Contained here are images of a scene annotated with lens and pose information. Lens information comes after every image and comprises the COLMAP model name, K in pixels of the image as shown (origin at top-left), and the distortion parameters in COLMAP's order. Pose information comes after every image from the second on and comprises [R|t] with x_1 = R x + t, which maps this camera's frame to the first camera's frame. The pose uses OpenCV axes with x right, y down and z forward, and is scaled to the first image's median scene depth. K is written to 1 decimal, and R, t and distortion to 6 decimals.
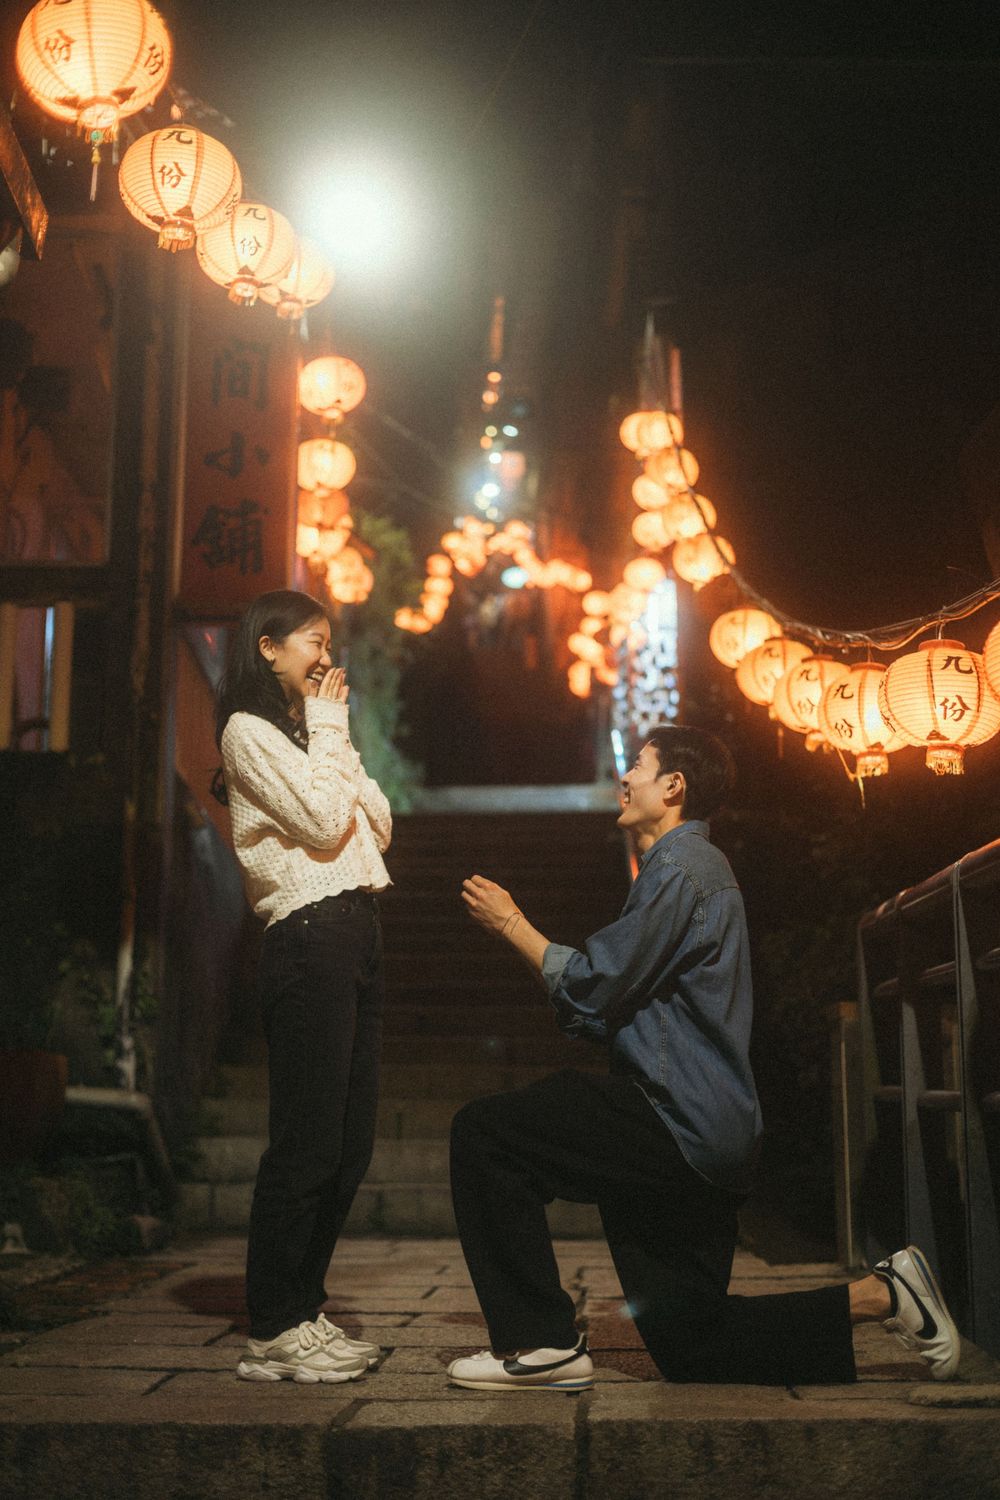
lens RADIAL K [[2116.8, 0, 498.2], [0, 2116.8, 756.7], [0, 0, 1]] dist [-0.005419, -0.070438]
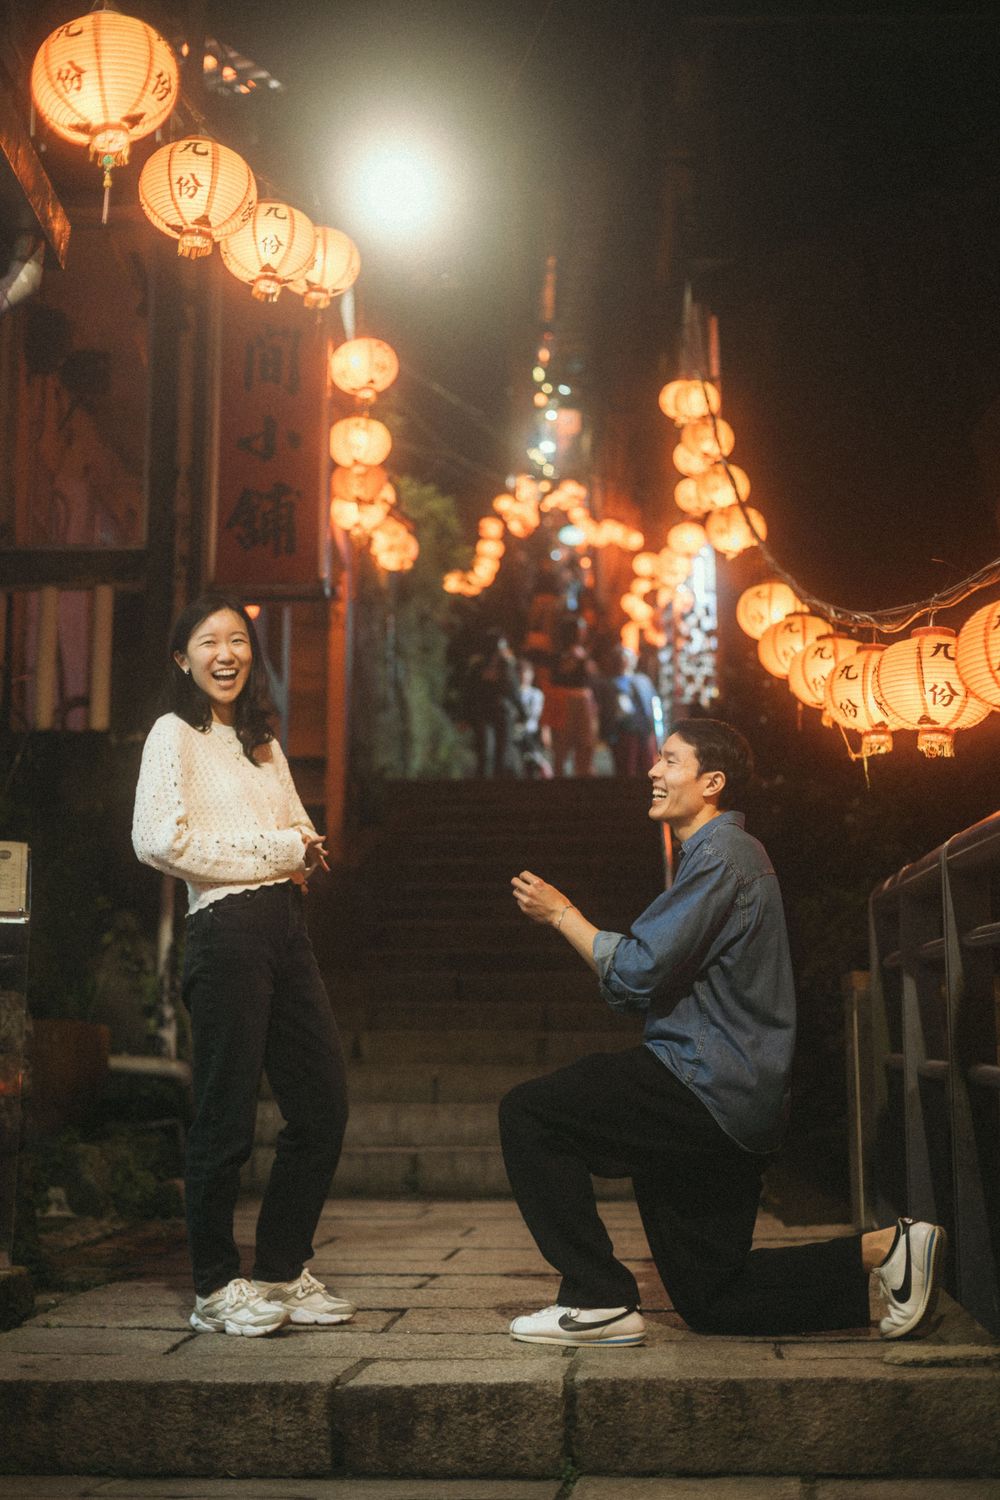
lens RADIAL K [[2119.8, 0, 500.0], [0, 2119.8, 750.0], [0, 0, 1]] dist [-0.013881, -0.031652]
pose [[0.999528, -0.008404, -0.029547, 0.021664], [0.008946, 0.999793, 0.018276, -0.012222], [0.029387, -0.018532, 0.999396, -0.032527]]
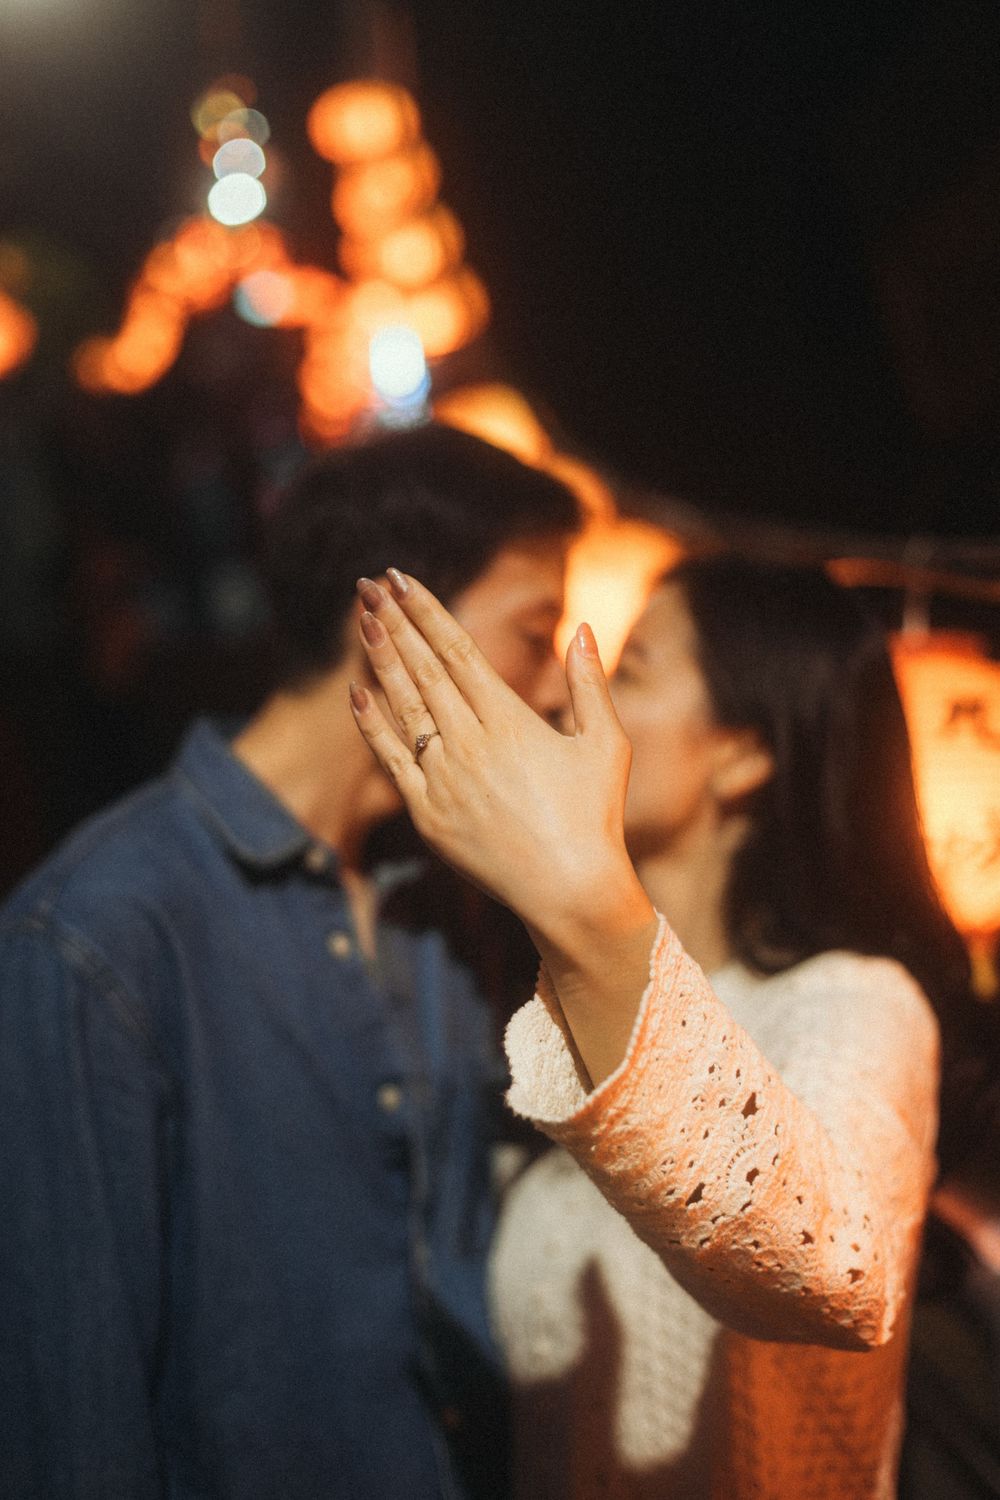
lens RADIAL K [[2144.6, 0, 471.7], [0, 2144.6, 750.2], [0, 0, 1]] dist [-0.011942, -0.027198]
pose [[0.994386, -0.069876, 0.079454, 0.071355], [0.058876, 0.989335, 0.133225, -0.071584], [-0.087916, -0.127800, 0.987896, 0.469939]]
